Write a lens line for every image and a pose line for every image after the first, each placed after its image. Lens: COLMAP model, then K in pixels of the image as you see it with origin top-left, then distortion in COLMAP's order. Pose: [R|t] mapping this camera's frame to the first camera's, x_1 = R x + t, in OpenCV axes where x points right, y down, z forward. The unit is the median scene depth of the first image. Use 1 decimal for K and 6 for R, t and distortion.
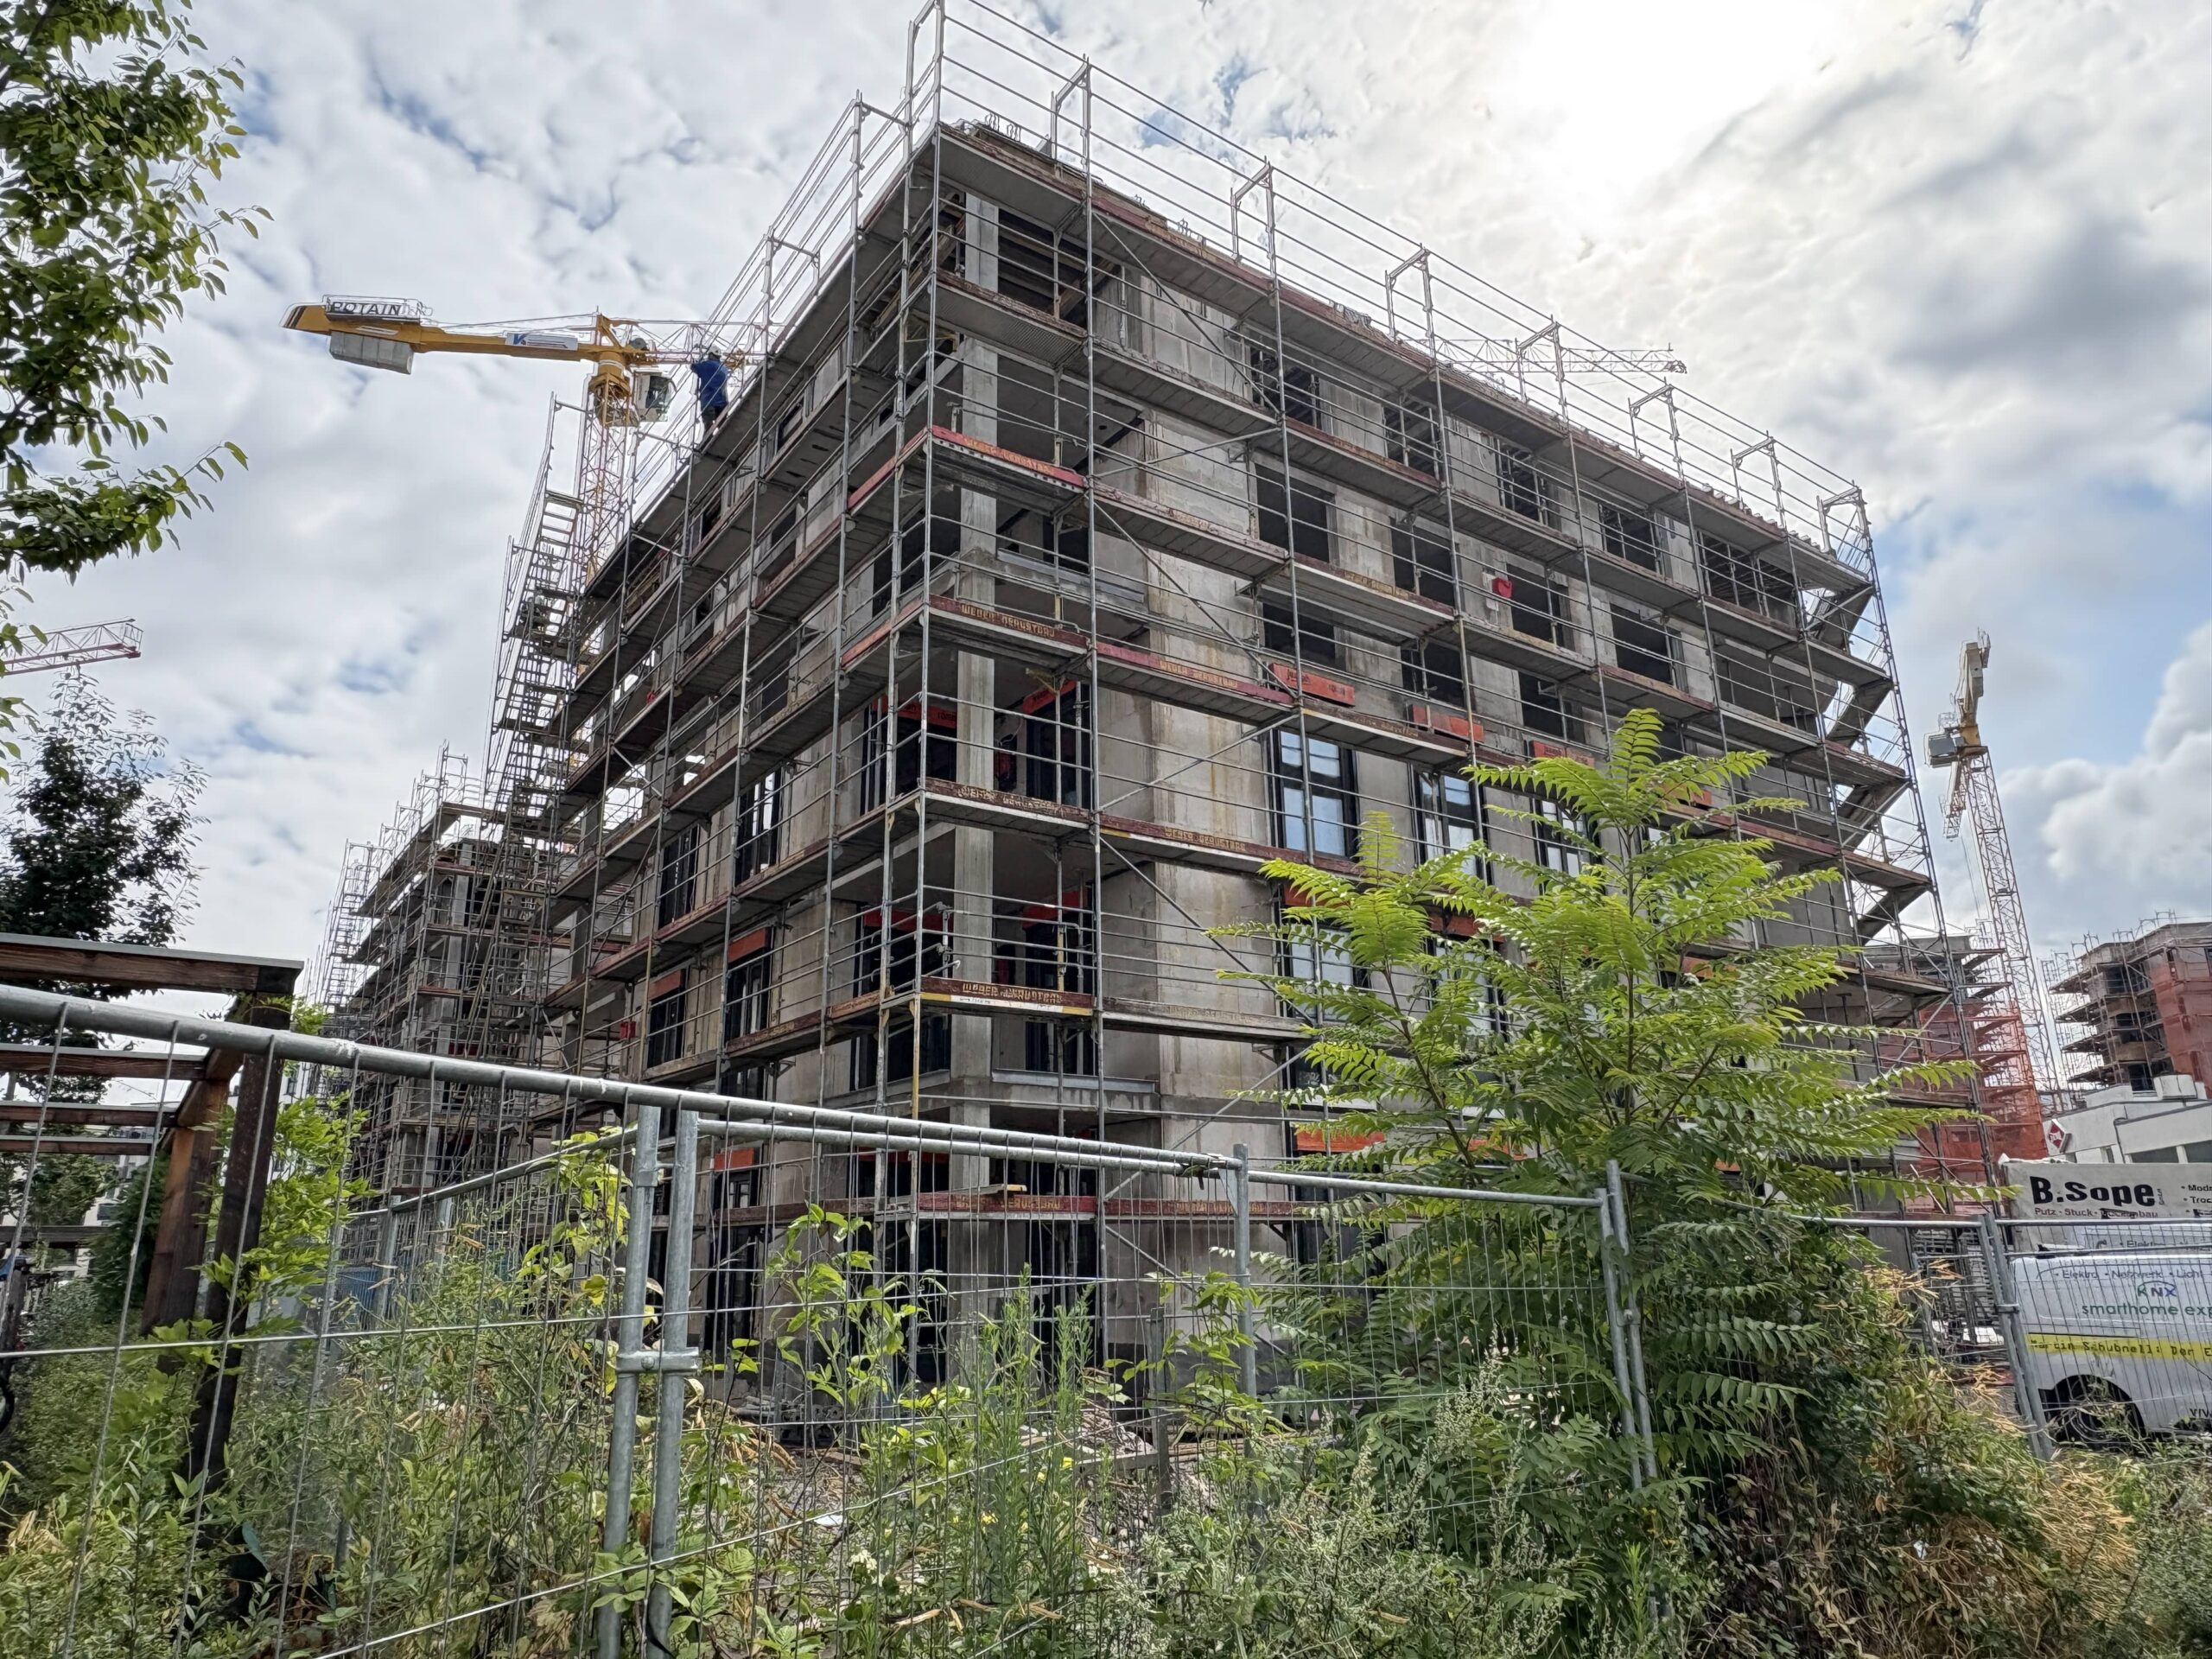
lens RADIAL K [[1398.5, 0, 1083.2], [0, 1398.5, 826.3], [0, 0, 1]] dist [0.001635, 0.000637]
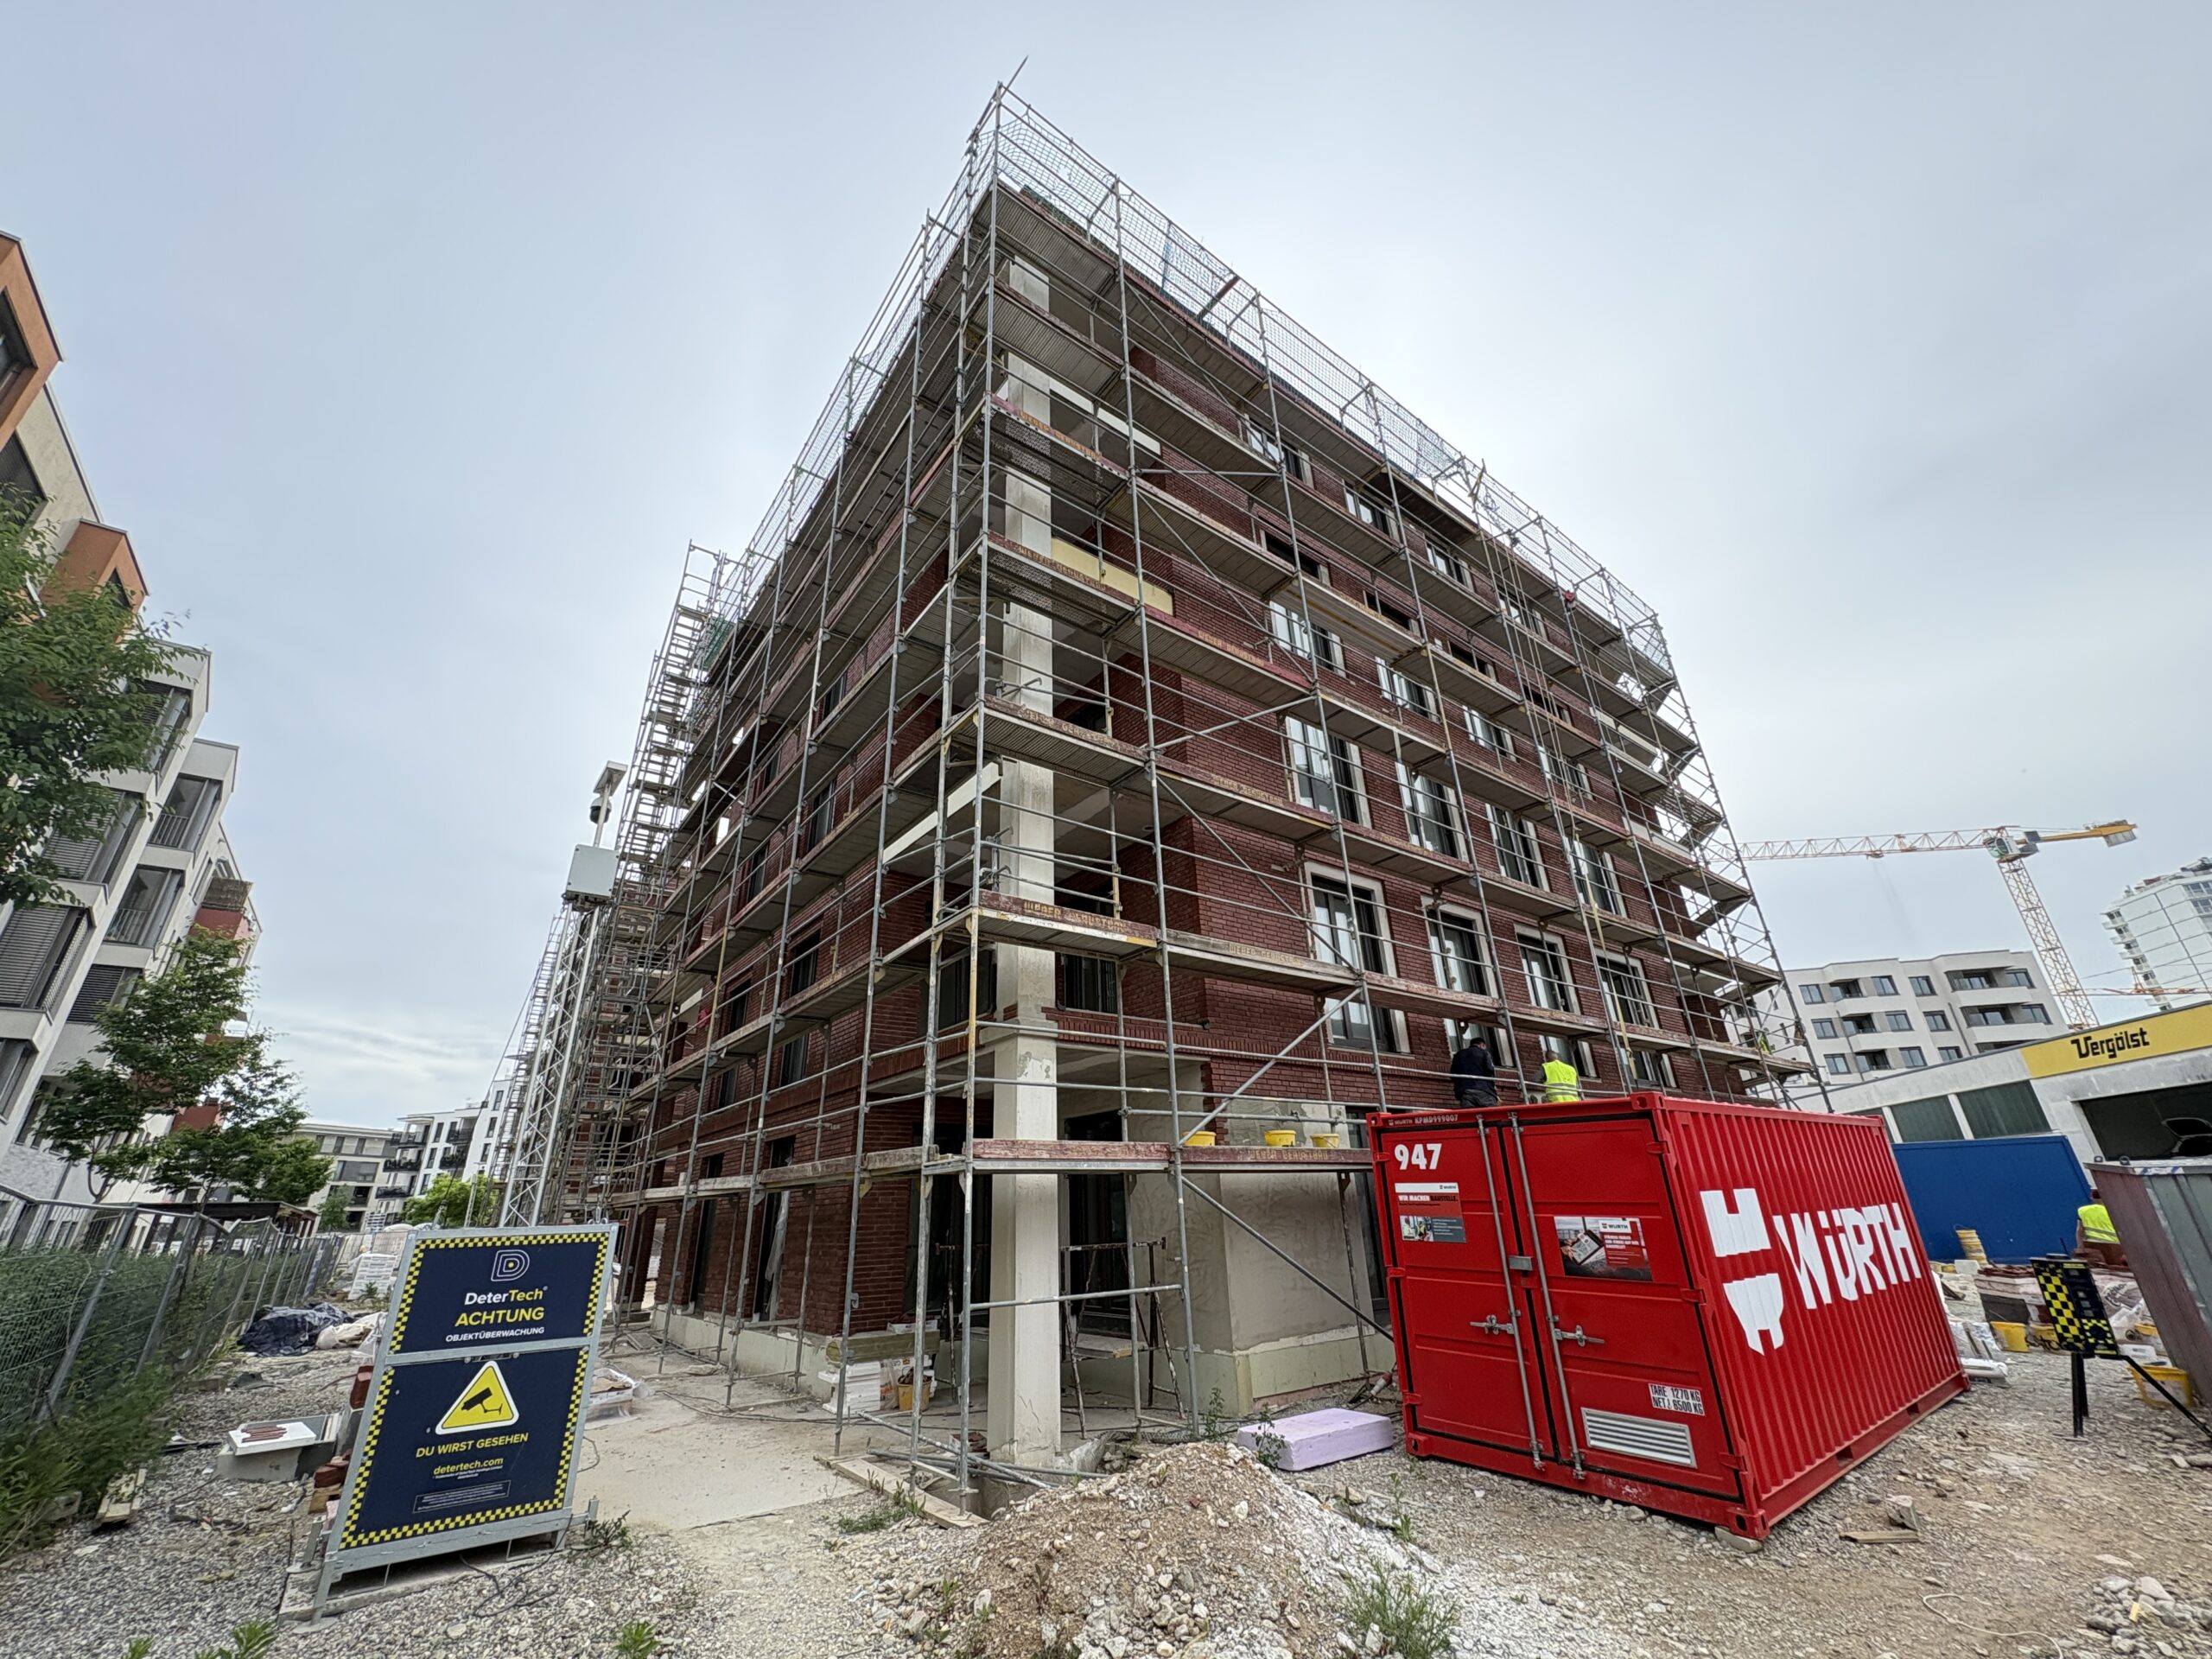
lens RADIAL K [[877.4, 0, 1103.5], [0, 877.4, 829.6], [0, 0, 1]] dist [0.000744, -0.000321]
pose [[0.998703, 0.001040, 0.050913, -0.050578], [0.004401, 0.994287, -0.106649, 0.100634], [-0.050733, 0.106734, 0.992992, 0.336362]]
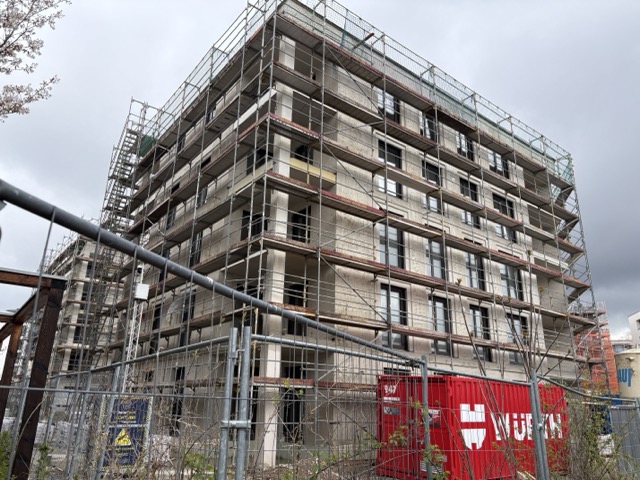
lens RADIAL K [[471.5, 0, 313.6], [0, 471.5, 239.3], [0, 0, 1]] dist [0.032366, -0.000971]
pose [[0.998087, 0.050793, 0.035246, -0.034397], [-0.049516, 0.998117, -0.036205, 0.009375], [-0.037018, 0.034391, 0.998723, 0.013497]]
